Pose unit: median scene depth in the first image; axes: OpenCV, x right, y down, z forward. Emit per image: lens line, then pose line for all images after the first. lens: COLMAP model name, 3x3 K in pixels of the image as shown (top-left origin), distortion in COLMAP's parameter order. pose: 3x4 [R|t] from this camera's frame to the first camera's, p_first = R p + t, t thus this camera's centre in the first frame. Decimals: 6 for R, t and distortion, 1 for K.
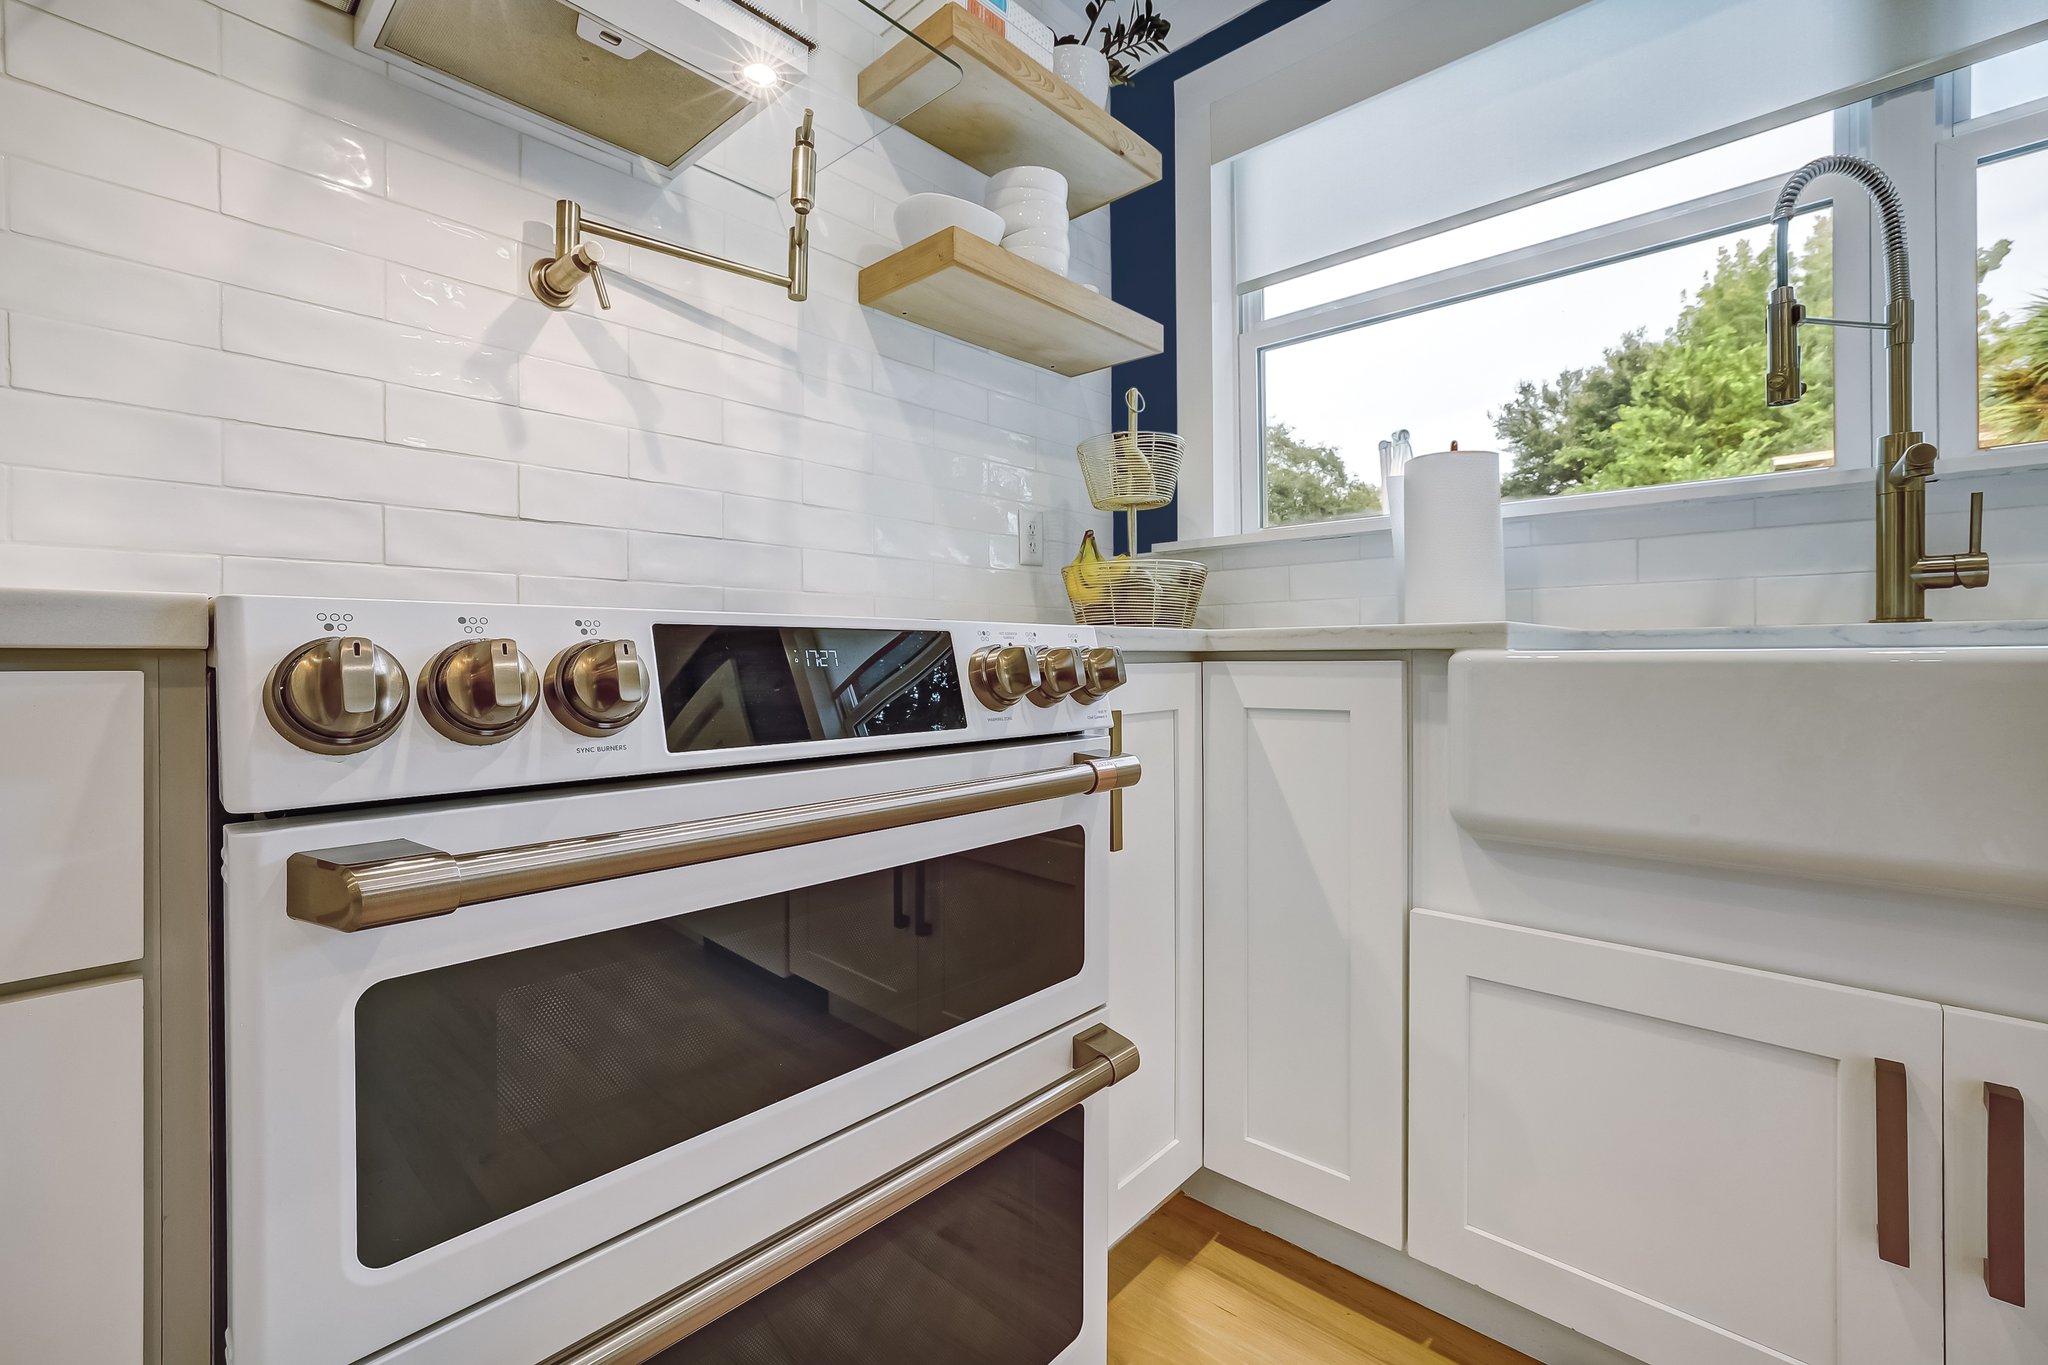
lens RADIAL K [[878.0, 0, 1003.4], [0, 878.0, 658.5], [0, 0, 1]] dist [-0.030658, 0.013720]
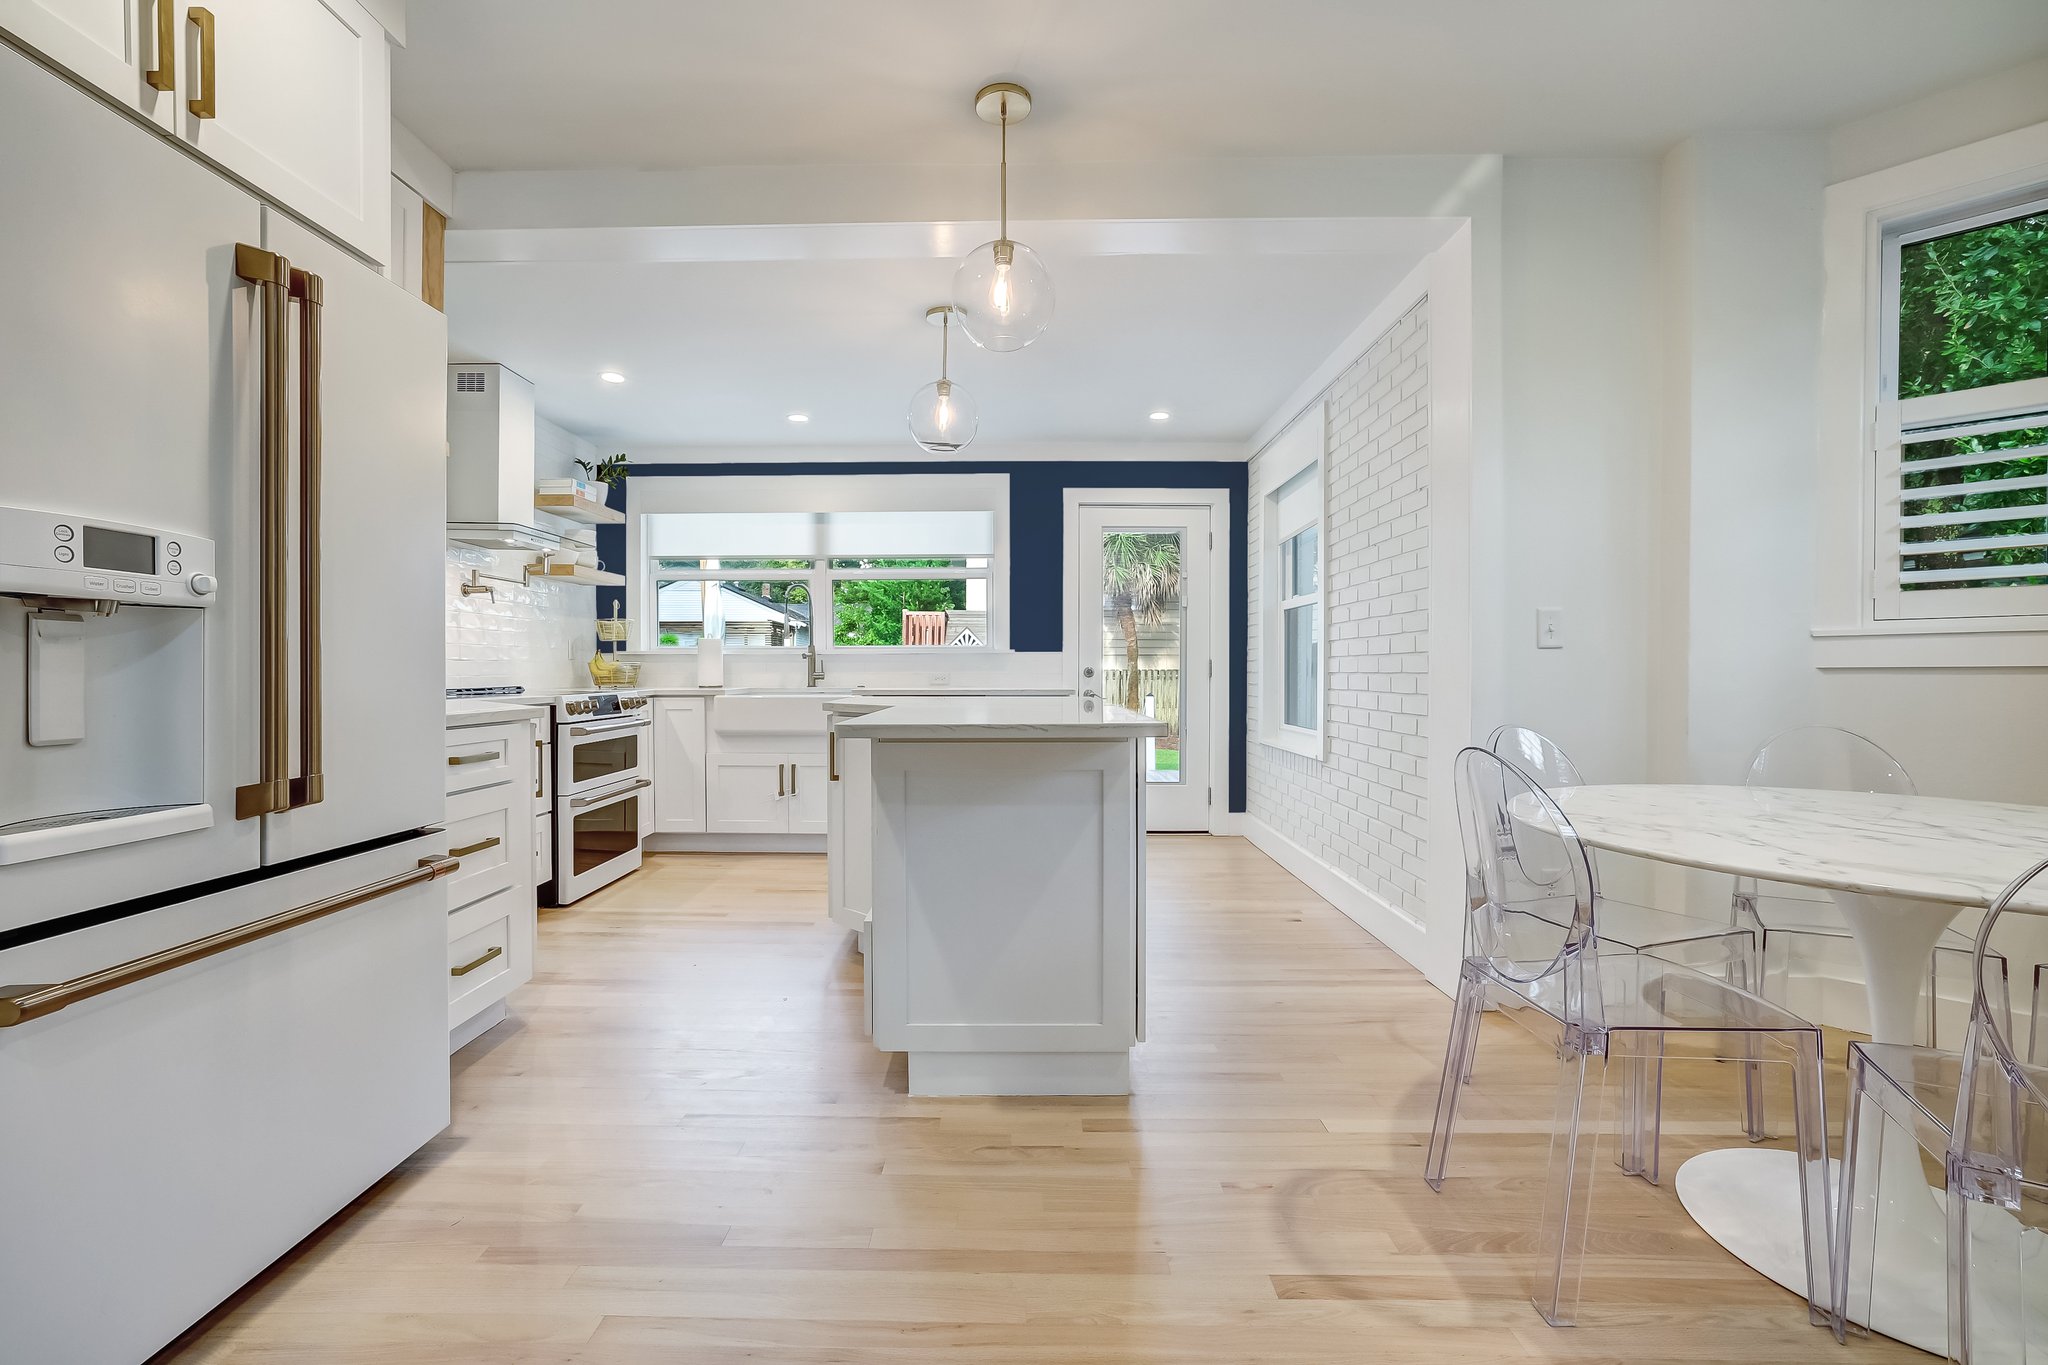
lens RADIAL K [[878.0, 0, 1009.6], [0, 878.0, 676.3], [0, 0, 1]] dist [-0.030658, 0.013720]
pose [[0.733404, -0.002808, 0.679787, -1.162682], [-0.001658, 0.999981, 0.005919, -0.108152], [-0.679791, -0.005468, 0.733386, -2.697515]]
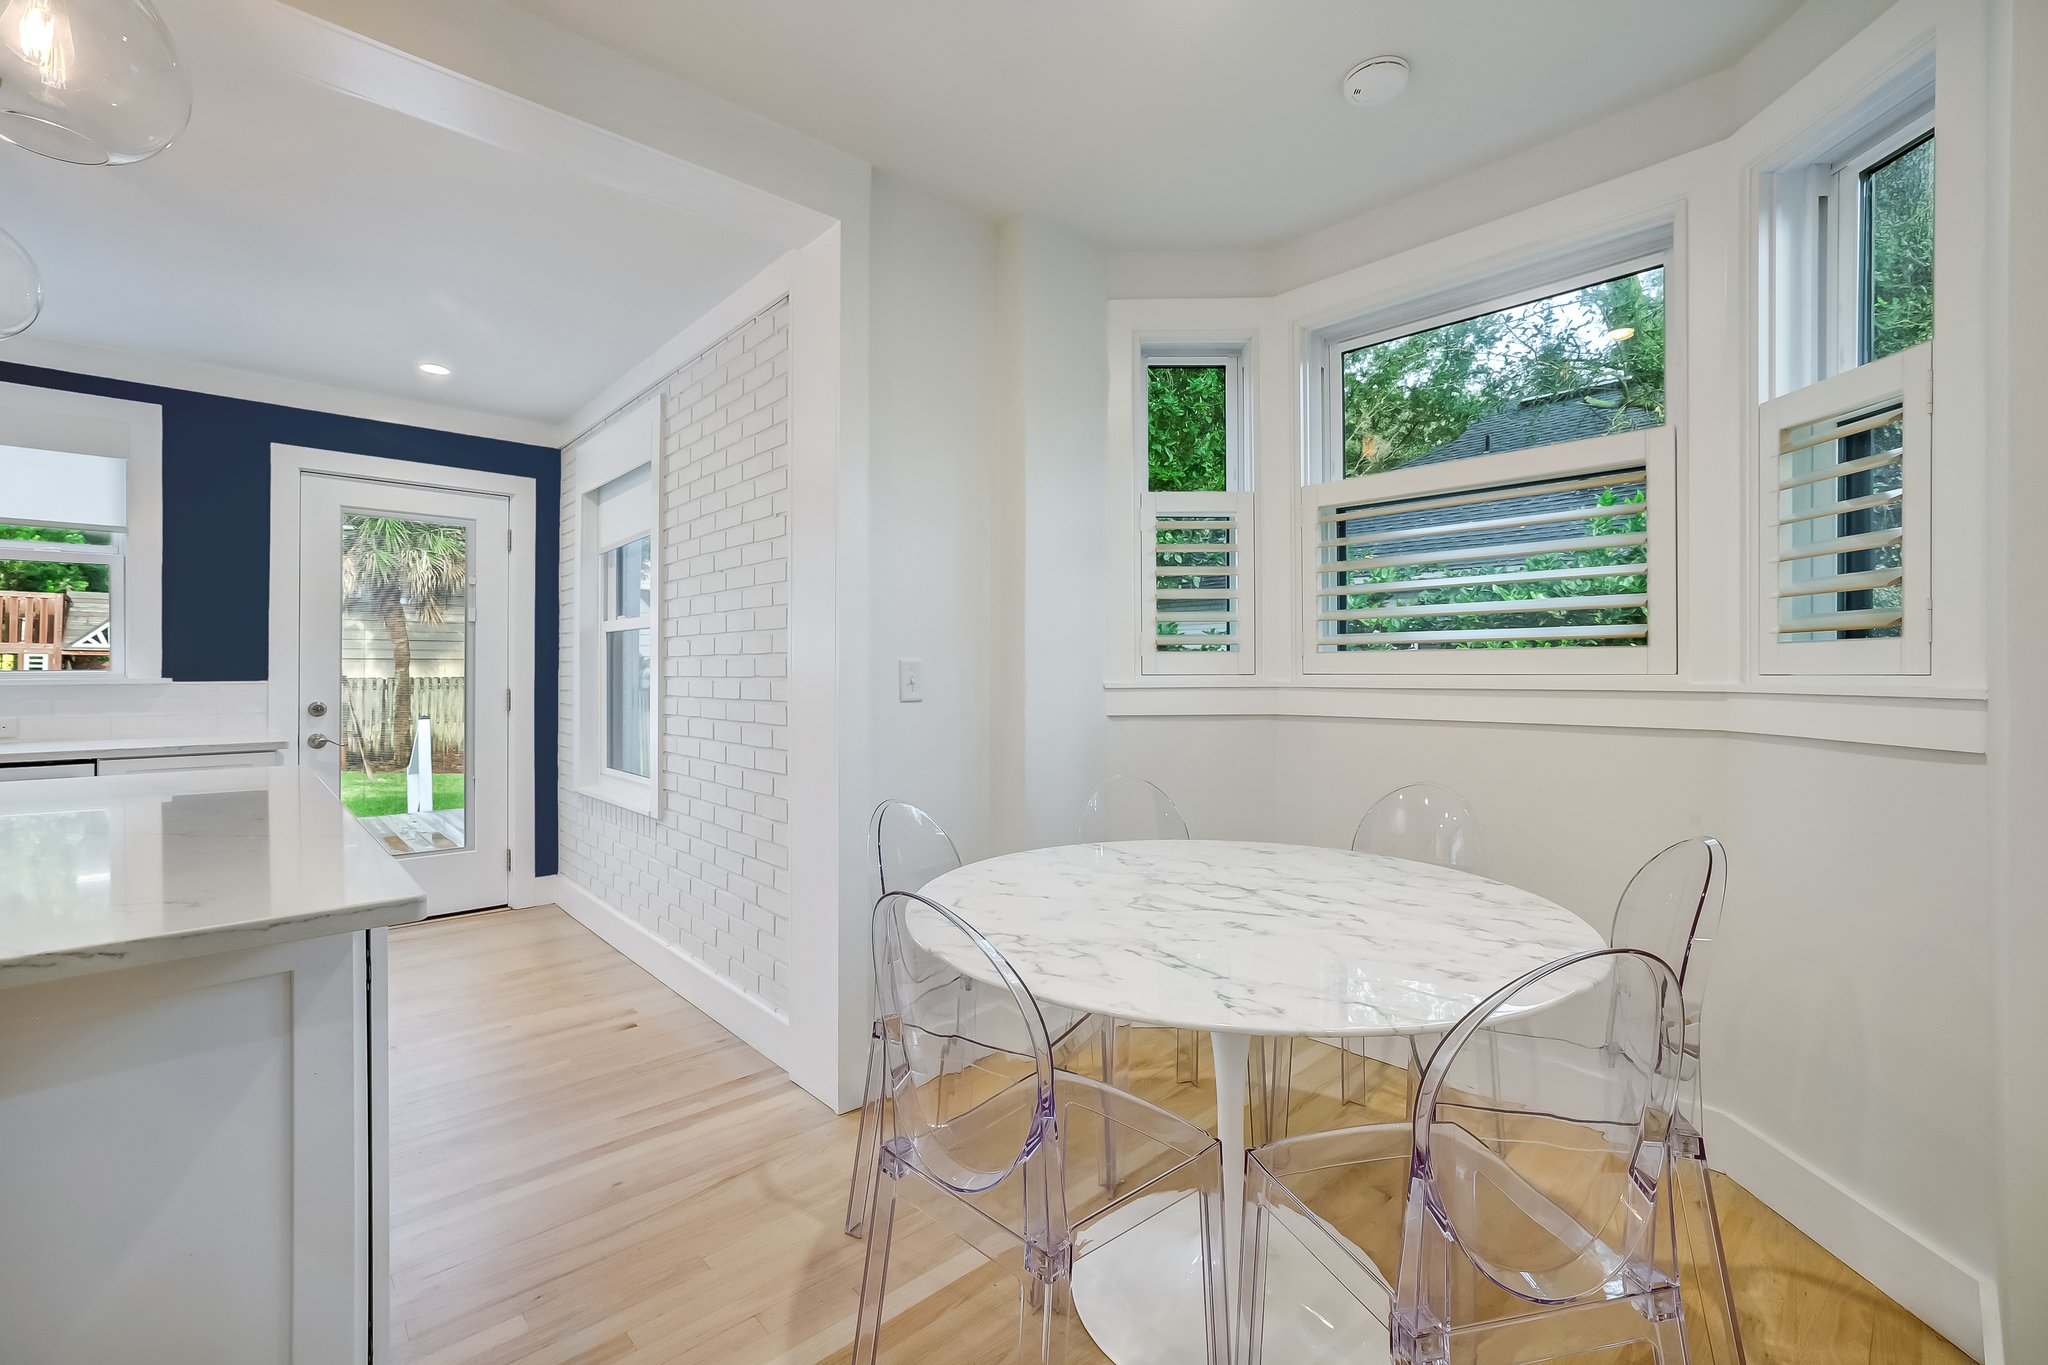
lens RADIAL K [[878.0, 0, 1009.3], [0, 878.0, 668.1], [0, 0, 1]] dist [-0.030658, 0.013720]
pose [[0.075329, 0.005305, 0.997145, -0.778271], [0.000739, 0.999985, -0.005376, -0.225195], [-0.997158, 0.001142, 0.075324, -2.432308]]
